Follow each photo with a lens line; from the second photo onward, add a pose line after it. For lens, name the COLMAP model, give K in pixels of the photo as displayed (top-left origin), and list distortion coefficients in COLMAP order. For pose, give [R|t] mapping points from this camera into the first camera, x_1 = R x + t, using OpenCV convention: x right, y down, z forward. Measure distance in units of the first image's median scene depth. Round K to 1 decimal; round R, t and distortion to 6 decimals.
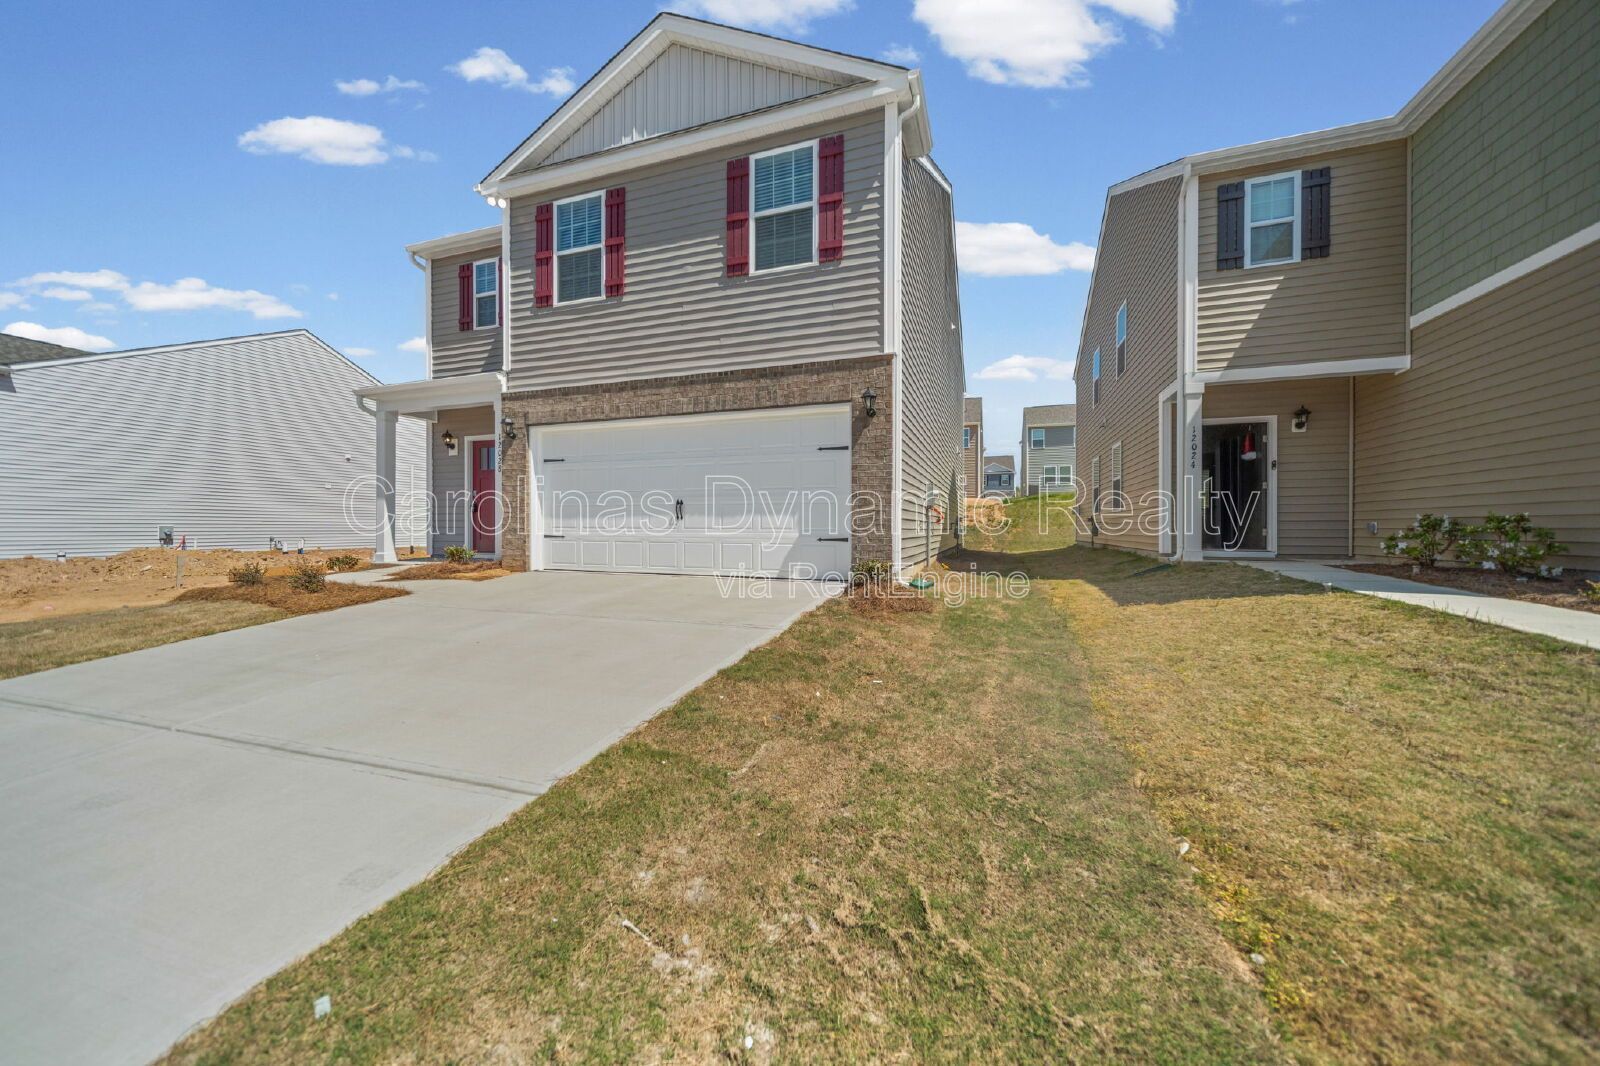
lens RADIAL K [[580.8, 0, 782.7], [0, 580.8, 538.0], [0, 0, 1]] dist [0.004495, 0.000432]
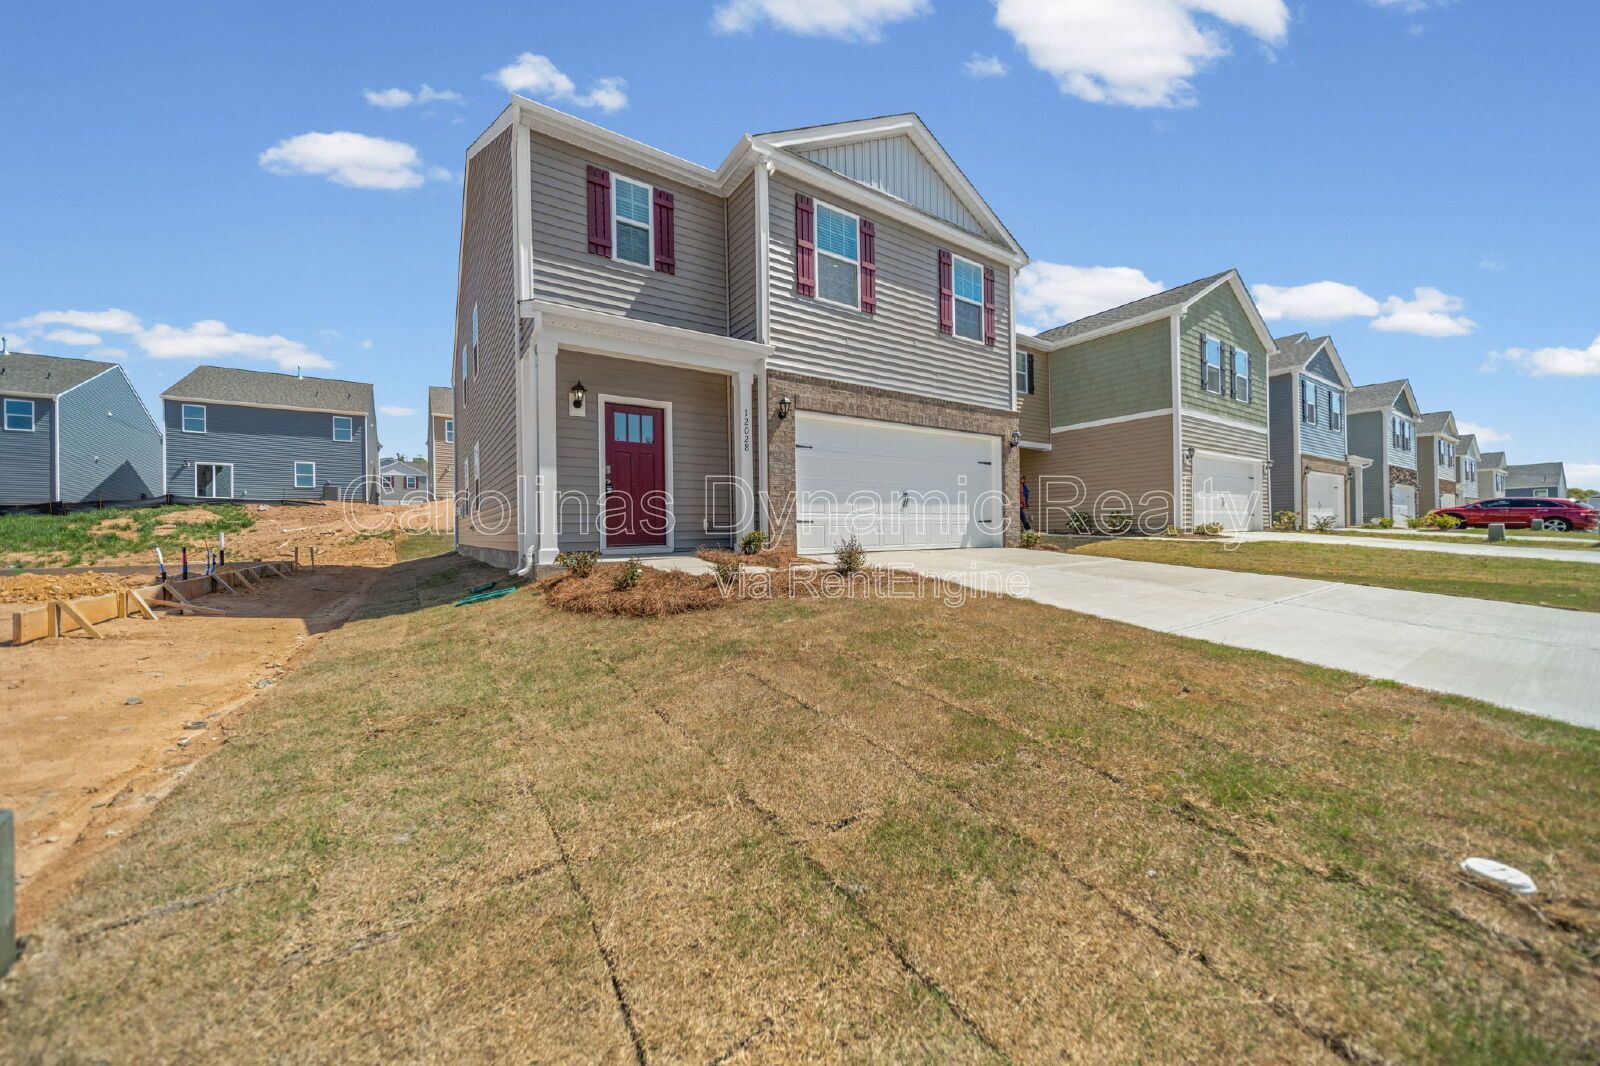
lens RADIAL K [[580.8, 0, 798.2], [0, 580.8, 530.7], [0, 0, 1]] dist [0.004495, 0.000432]
pose [[0.571362, -0.011174, 0.820622, -1.332210], [0.027189, 0.999616, -0.005319, 0.019581], [-0.820248, 0.025351, 0.571446, 0.468977]]
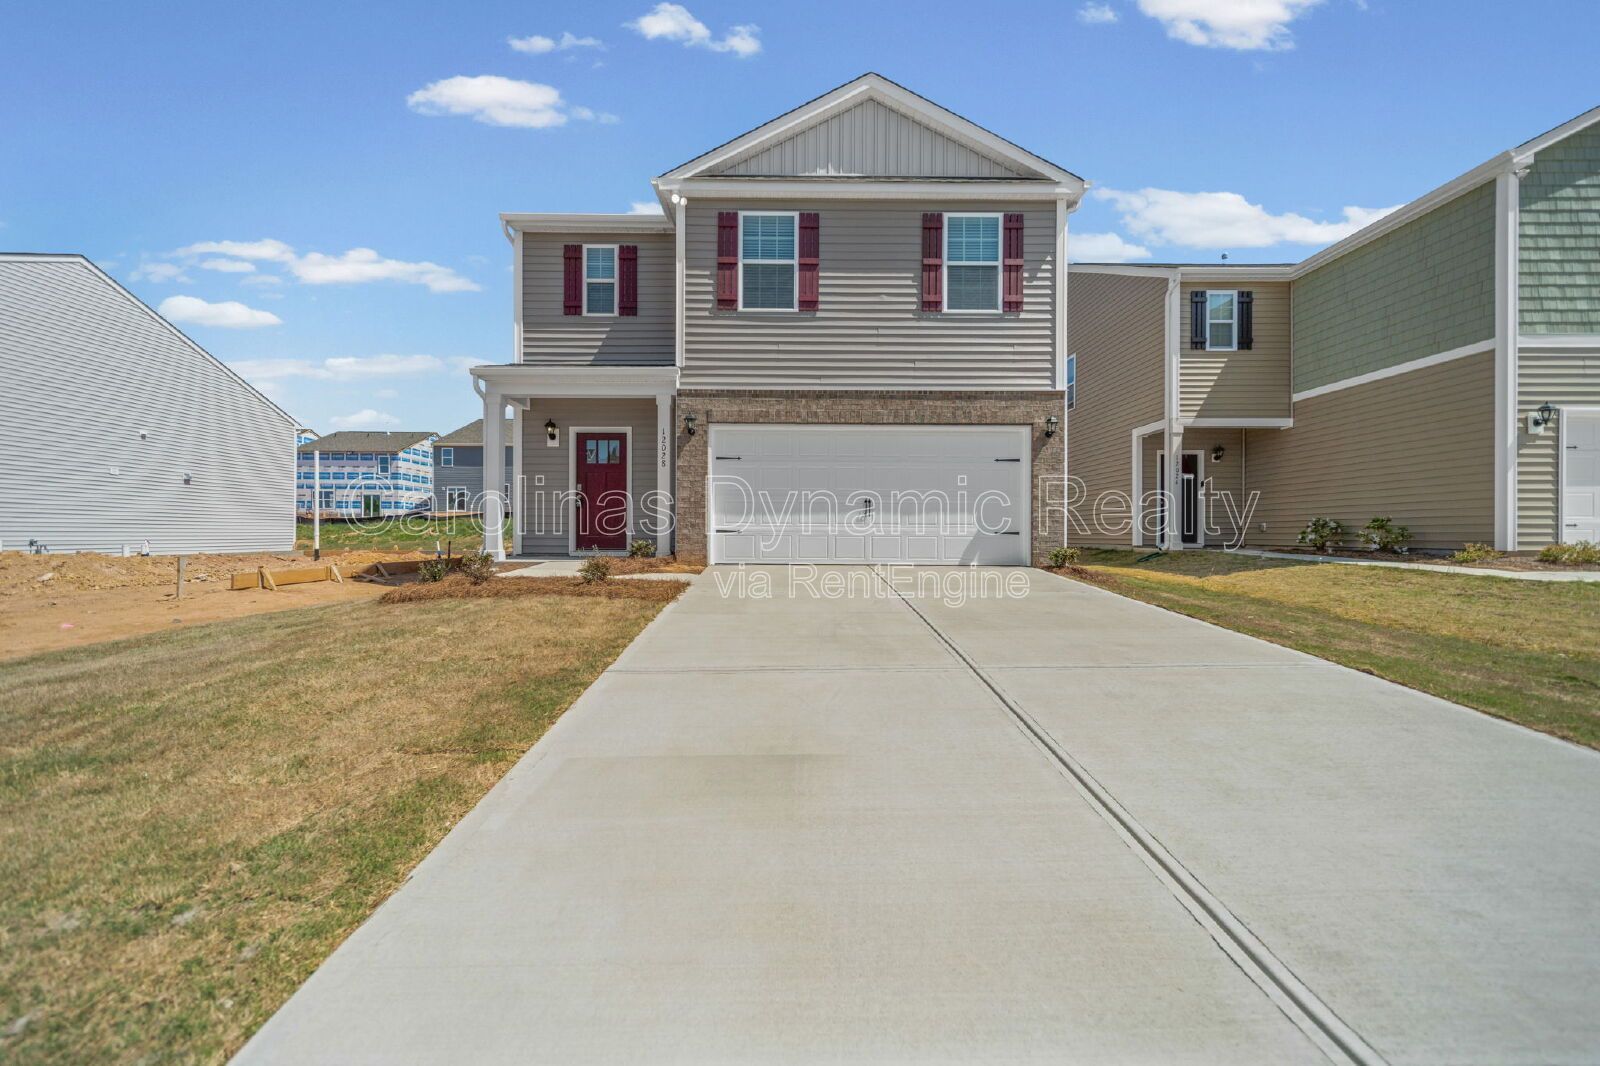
lens RADIAL K [[580.8, 0, 784.6], [0, 580.8, 535.0], [0, 0, 1]] dist [0.004495, 0.000432]
pose [[0.937001, -0.000293, 0.349328, -0.717104], [0.003761, 0.999950, -0.009249, 0.013748], [-0.349307, 0.009980, 0.936955, -0.000221]]
